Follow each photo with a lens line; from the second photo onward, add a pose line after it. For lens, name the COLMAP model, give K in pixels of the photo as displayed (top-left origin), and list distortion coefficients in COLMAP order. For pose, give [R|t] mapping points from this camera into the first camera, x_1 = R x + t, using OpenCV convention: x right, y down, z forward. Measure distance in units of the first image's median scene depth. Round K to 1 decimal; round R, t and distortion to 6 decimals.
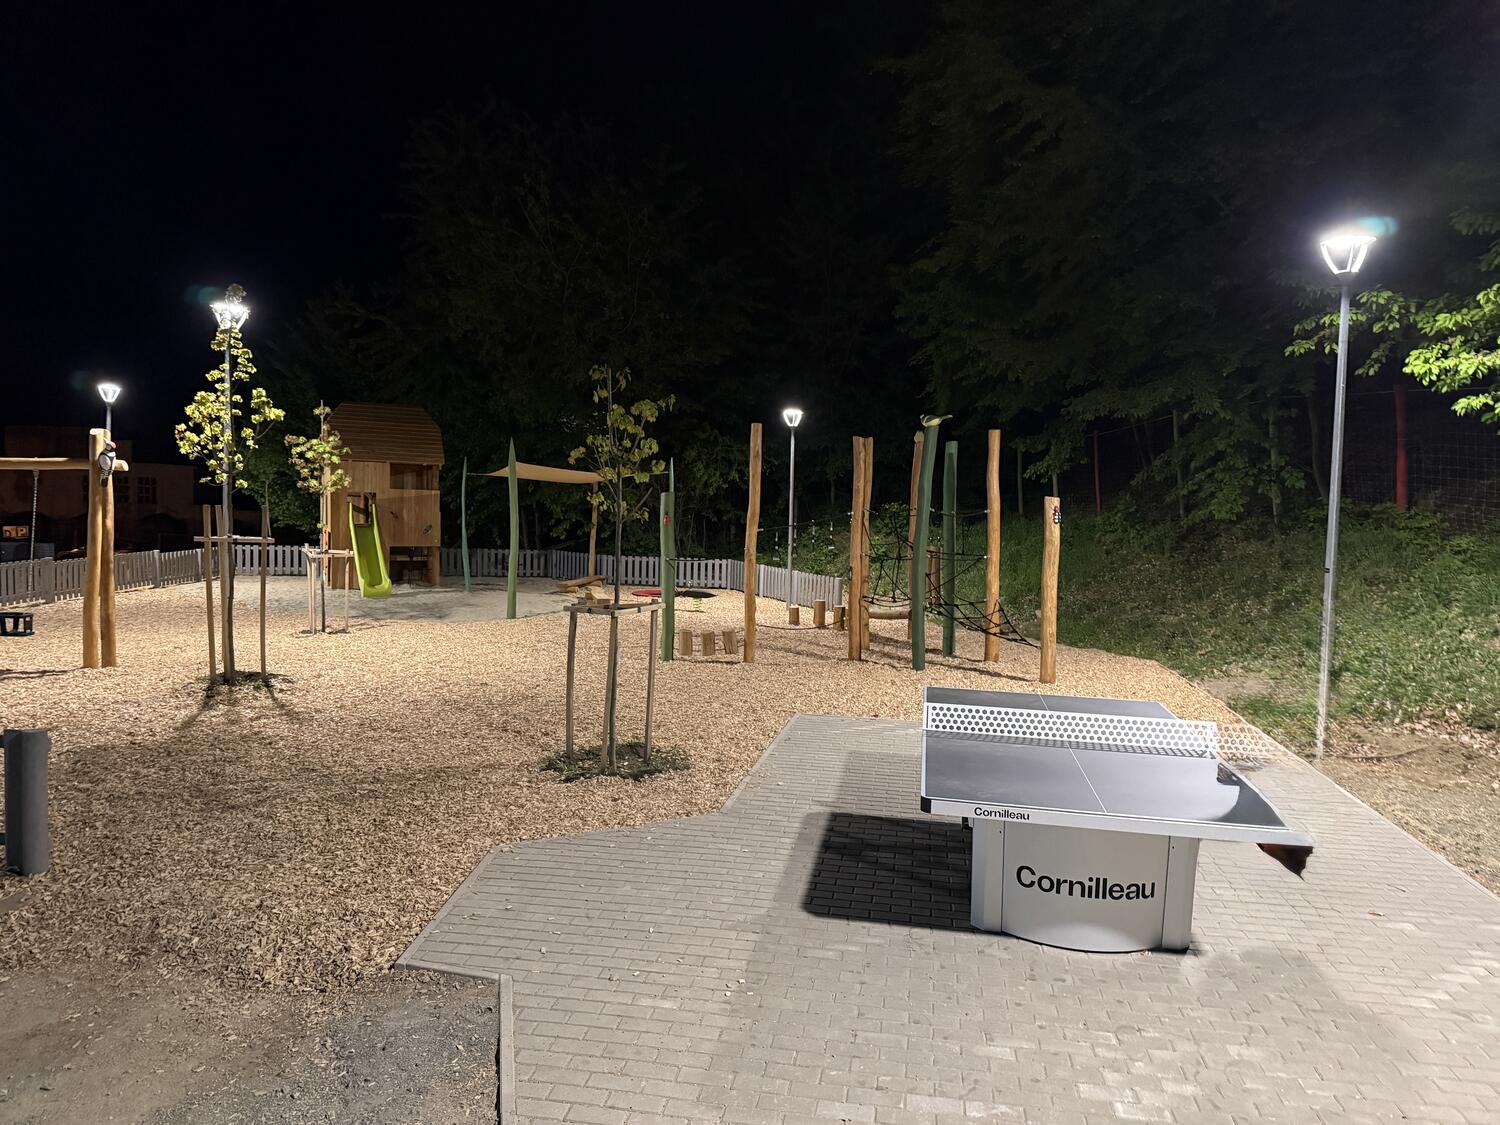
lens RADIAL K [[1000.7, 0, 750.0], [0, 1000.7, 562.5], [0, 0, 1]] dist [0.059120, -0.084988]
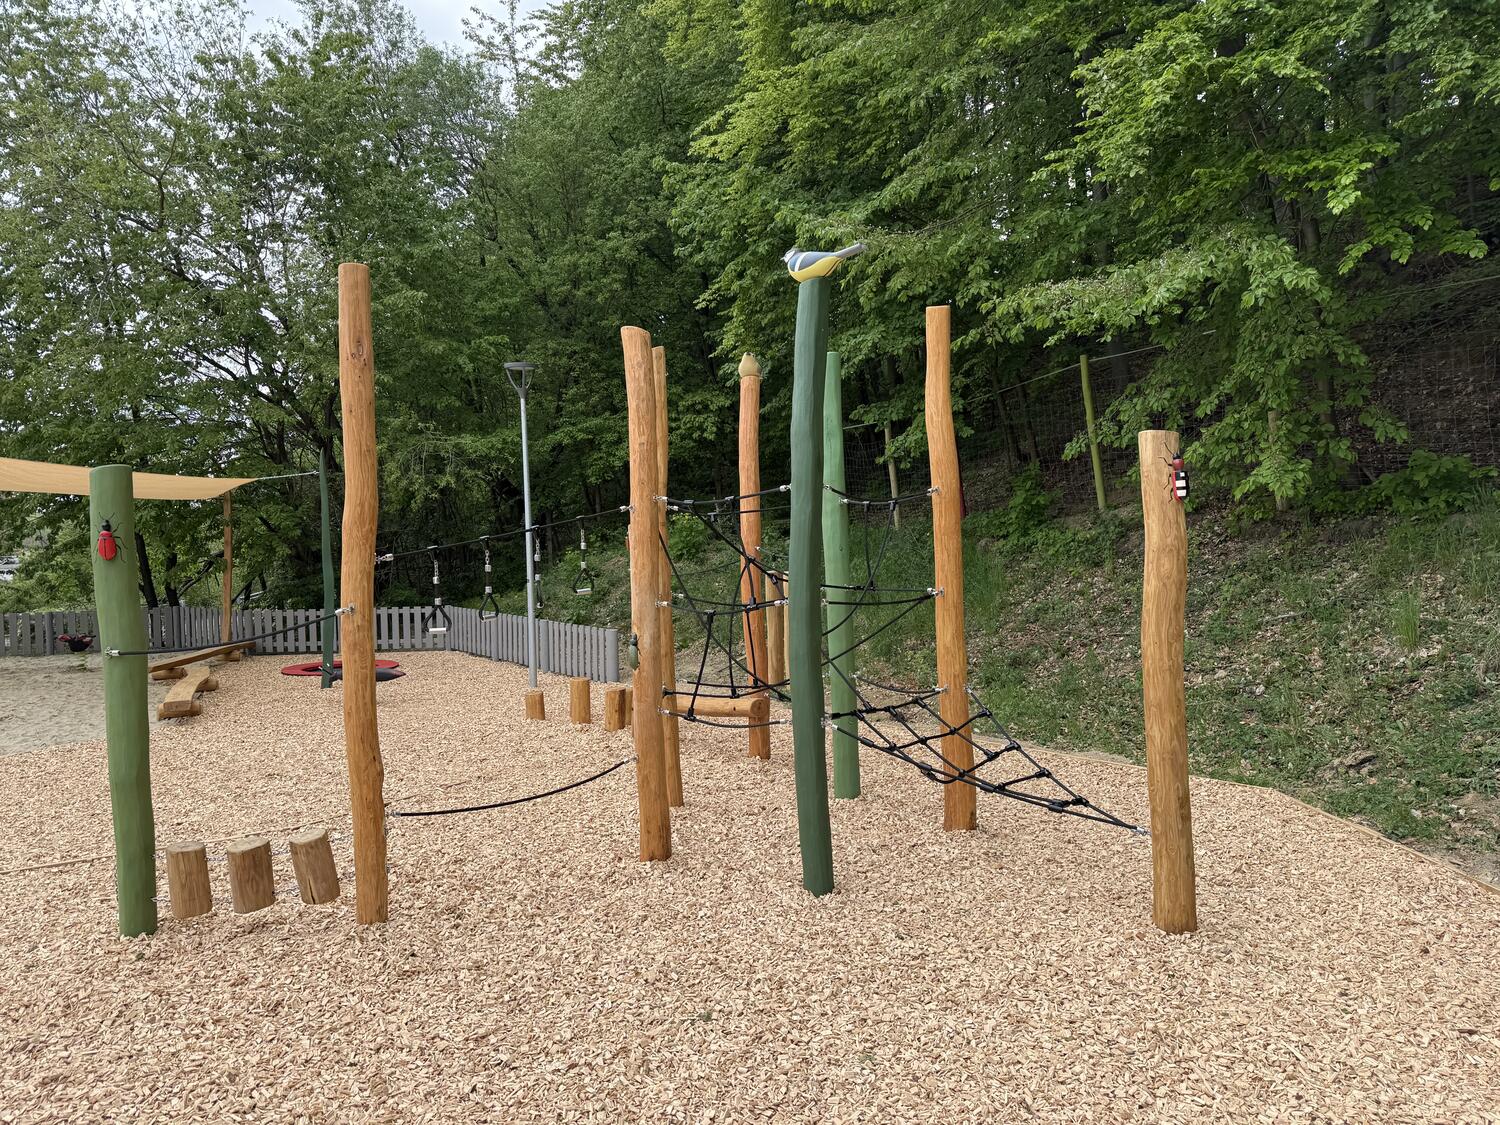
lens RADIAL K [[1000.7, 0, 750.0], [0, 1000.7, 562.5], [0, 0, 1]] dist [0.059120, -0.084988]
pose [[0.972856, -0.063200, 0.222616, 0.057468], [0.066764, 0.997732, -0.008512, -0.018785], [-0.221573, 0.023144, 0.974869, 0.583442]]
